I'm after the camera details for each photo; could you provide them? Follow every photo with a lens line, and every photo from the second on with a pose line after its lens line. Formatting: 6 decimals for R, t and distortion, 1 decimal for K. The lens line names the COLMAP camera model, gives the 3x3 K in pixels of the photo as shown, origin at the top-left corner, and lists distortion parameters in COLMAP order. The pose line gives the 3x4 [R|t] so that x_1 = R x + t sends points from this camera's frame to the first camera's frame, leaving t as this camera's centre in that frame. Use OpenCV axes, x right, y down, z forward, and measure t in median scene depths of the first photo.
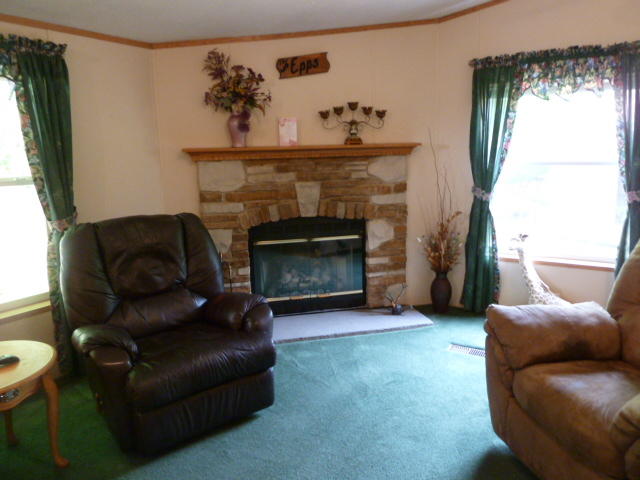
lens RADIAL K [[480.6, 0, 323.5], [0, 480.6, 235.5], [0, 0, 1]] dist [-0.027060, -0.008572]
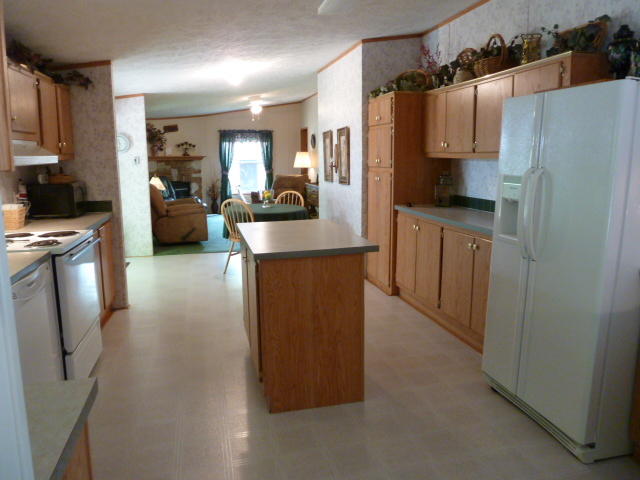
lens RADIAL K [[480.6, 0, 323.5], [0, 480.6, 235.5], [0, 0, 1]] dist [-0.027060, -0.008572]
pose [[0.693726, -0.096046, 0.713806, -1.514011], [0.121214, 0.992502, 0.015742, 0.350849], [-0.709965, 0.075603, 0.700167, -1.622651]]
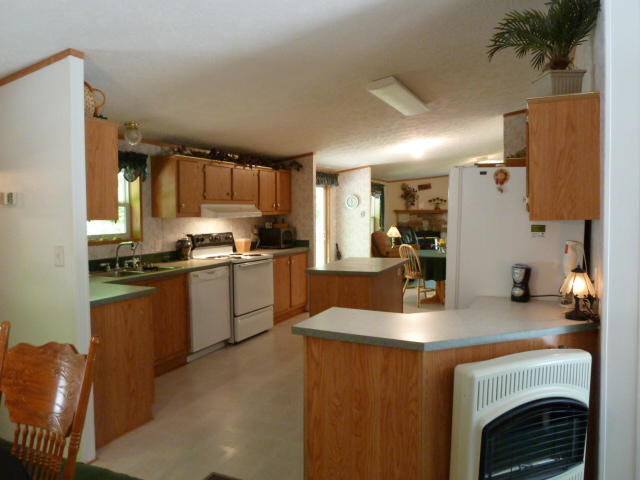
lens RADIAL K [[480.6, 0, 323.5], [0, 480.6, 235.5], [0, 0, 1]] dist [-0.027060, -0.008572]
pose [[0.991020, 0.008555, 0.133443, -1.217207], [0.009503, 0.990922, -0.134104, 0.450185], [-0.133379, 0.134168, 0.981941, -2.254174]]
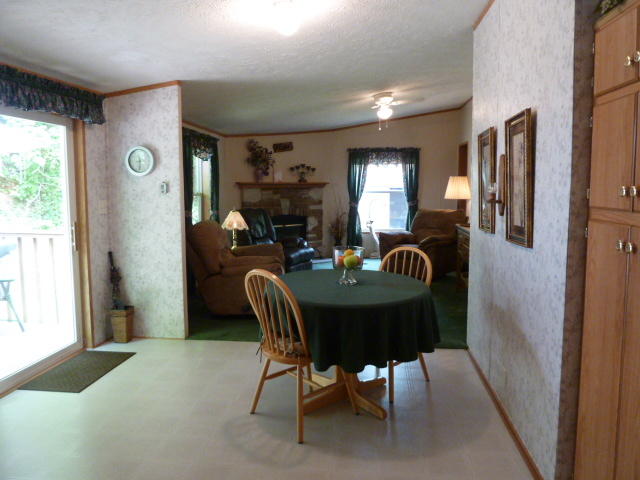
lens RADIAL K [[480.6, 0, 323.5], [0, 480.6, 235.5], [0, 0, 1]] dist [-0.027060, -0.008572]
pose [[0.900231, -0.023851, 0.434758, -0.850177], [0.062116, 0.995321, -0.074016, 0.234376], [-0.430959, 0.093637, 0.897500, -1.055689]]
